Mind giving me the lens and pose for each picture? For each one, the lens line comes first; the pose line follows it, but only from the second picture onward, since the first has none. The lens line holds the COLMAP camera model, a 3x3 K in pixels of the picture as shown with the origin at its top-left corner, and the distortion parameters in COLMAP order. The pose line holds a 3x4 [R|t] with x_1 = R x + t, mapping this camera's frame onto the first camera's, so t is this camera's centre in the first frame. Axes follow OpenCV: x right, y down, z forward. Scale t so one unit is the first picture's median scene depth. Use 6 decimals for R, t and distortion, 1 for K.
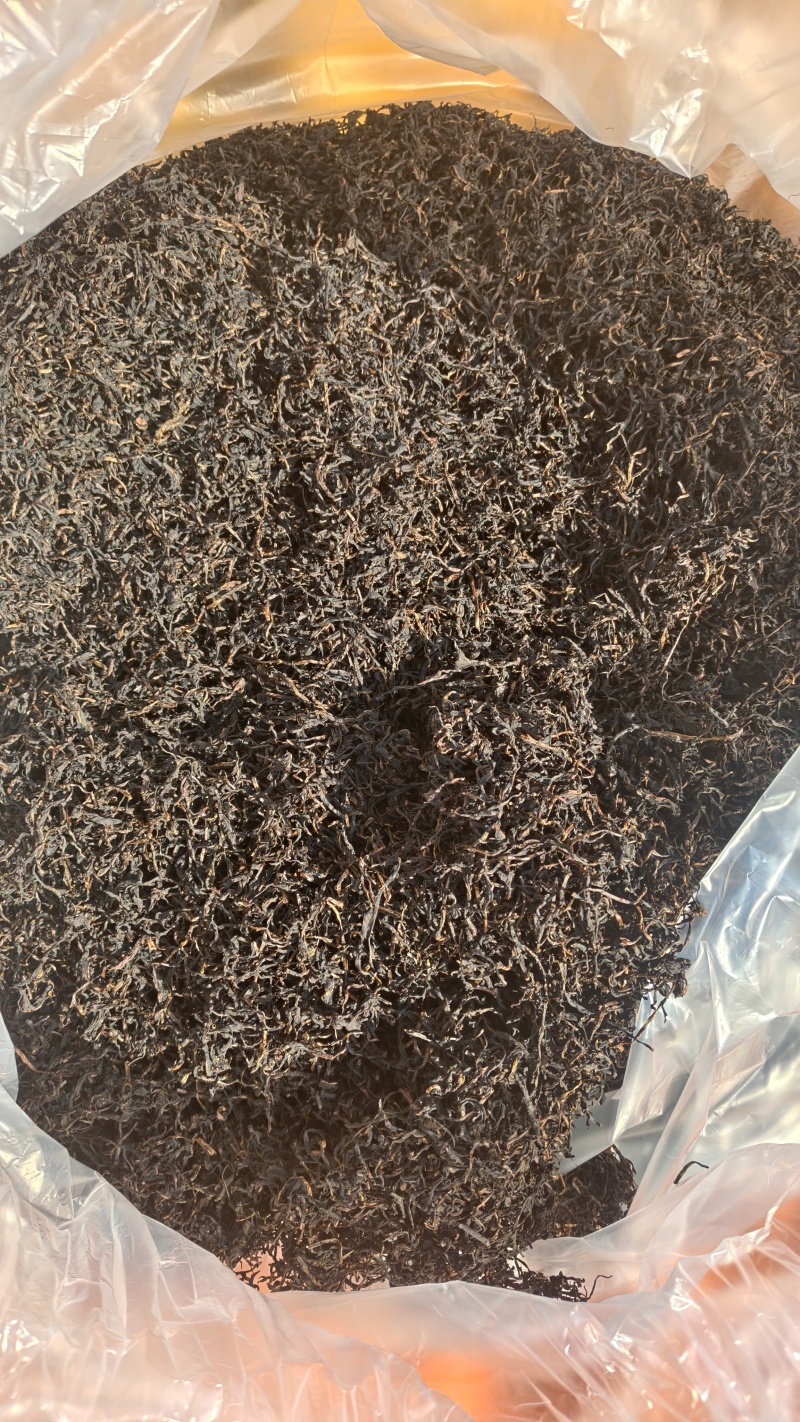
lens RADIAL K [[983.2, 0, 400.0], [0, 983.2, 711.0], [0, 0, 1]] dist [0.144676, -0.242671]
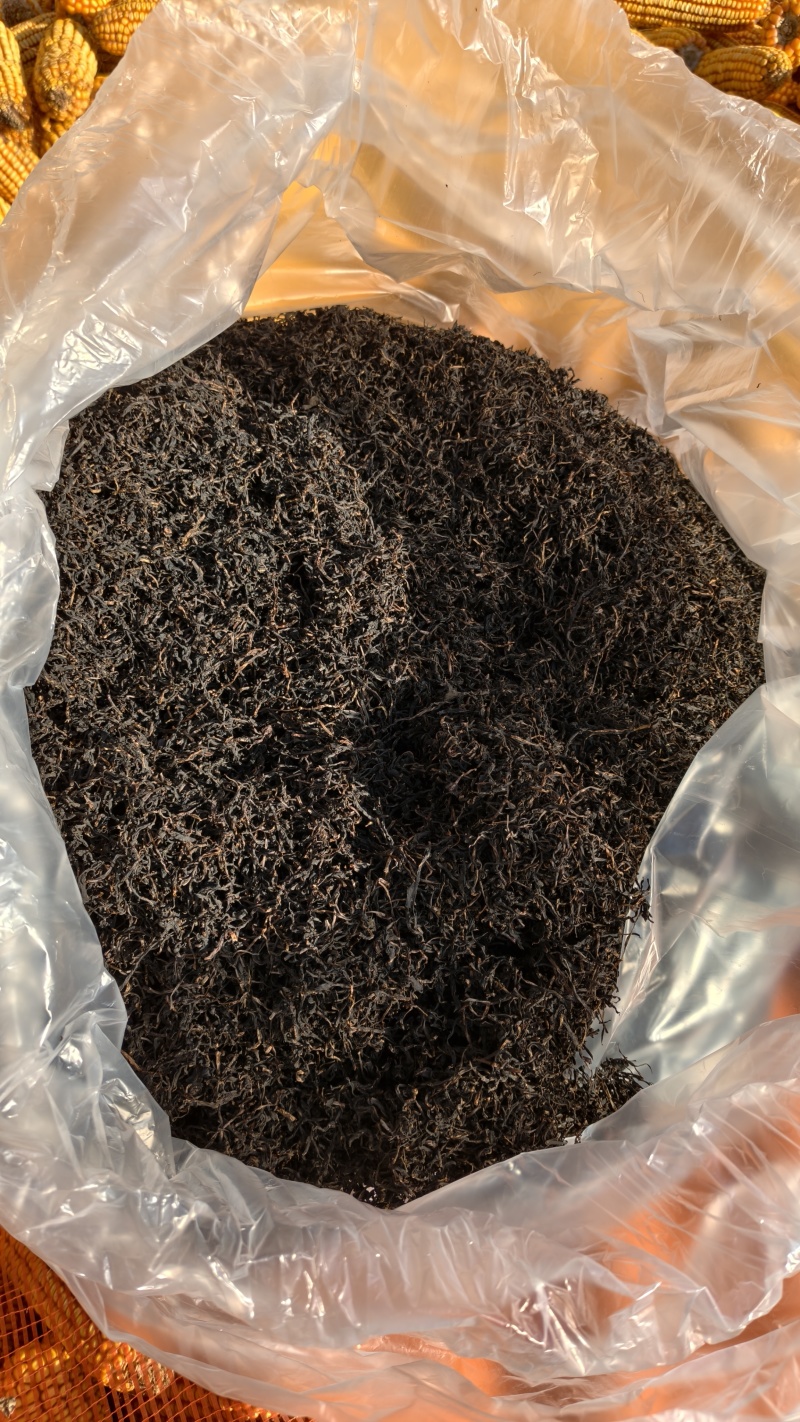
lens RADIAL K [[983.2, 0, 400.0], [0, 983.2, 711.0], [0, 0, 1]] dist [0.144676, -0.242671]
pose [[0.970319, -0.067401, 0.232245, -0.284346], [0.107961, 0.980092, -0.166624, 0.170434], [-0.216391, 0.186752, 0.958279, -0.211790]]
